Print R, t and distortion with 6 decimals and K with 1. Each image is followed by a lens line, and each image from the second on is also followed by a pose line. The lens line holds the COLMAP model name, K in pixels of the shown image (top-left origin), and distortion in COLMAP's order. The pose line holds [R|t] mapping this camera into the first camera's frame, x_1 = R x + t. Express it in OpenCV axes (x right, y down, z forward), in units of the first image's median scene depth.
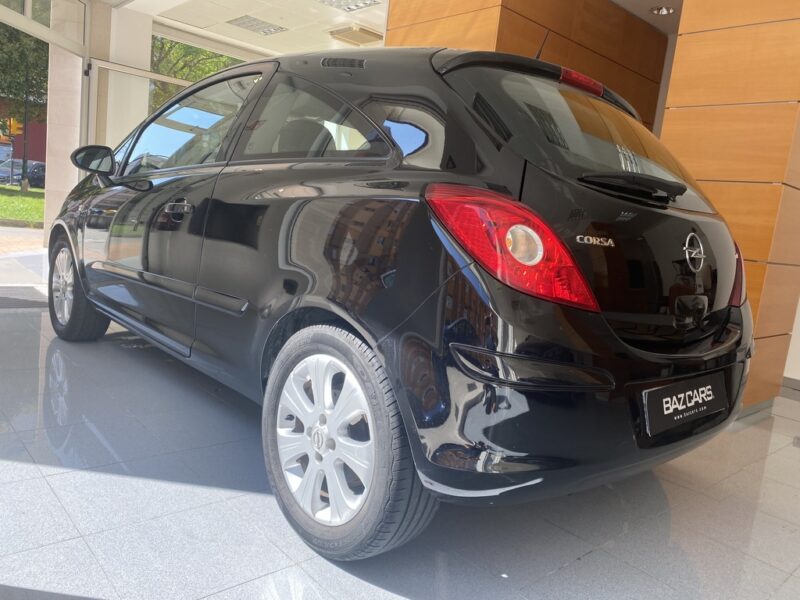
lens RADIAL K [[610.3, 0, 397.1], [0, 610.3, 302.5], [0, 0, 1]] dist [0.003370, 0.002285]
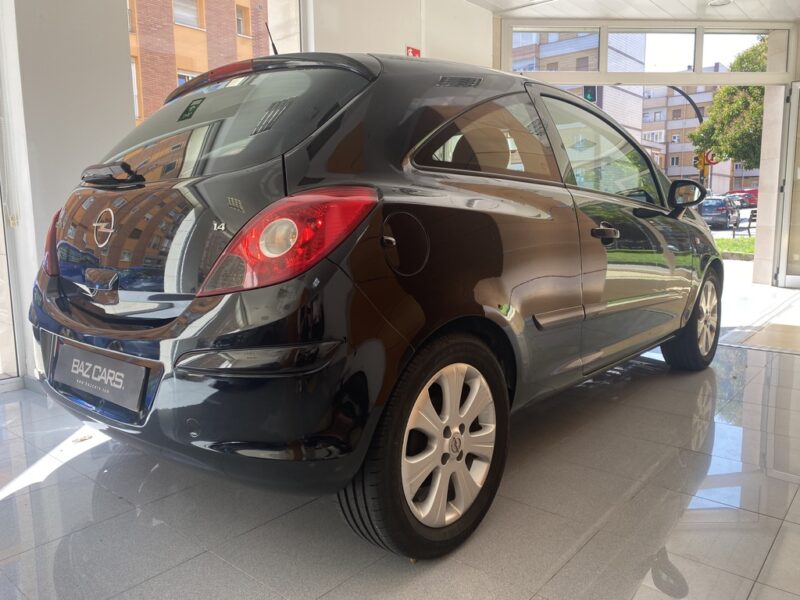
lens RADIAL K [[610.3, 0, 401.3], [0, 610.3, 303.4], [0, 0, 1]] dist [0.003370, 0.002285]
pose [[0.136207, 0.029136, -0.990252, 1.547521], [-0.113824, 0.993408, 0.013573, -0.026284], [0.984120, 0.110865, 0.138625, 1.351018]]
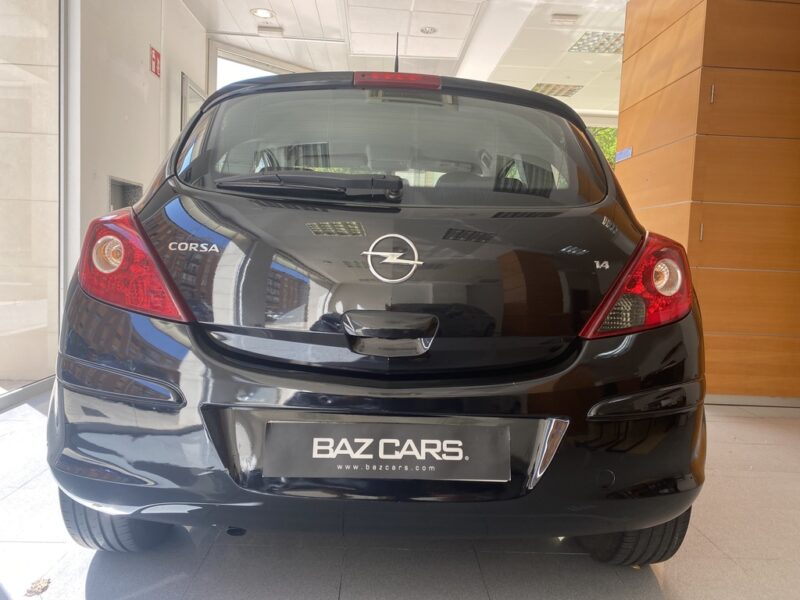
lens RADIAL K [[610.3, 0, 401.1], [0, 610.3, 292.2], [0, 0, 1]] dist [0.003370, 0.002285]
pose [[0.768246, -0.033922, -0.639256, 0.987819], [-0.047493, 0.992823, -0.109760, 0.047601], [0.638391, 0.114683, 0.761121, 0.415313]]
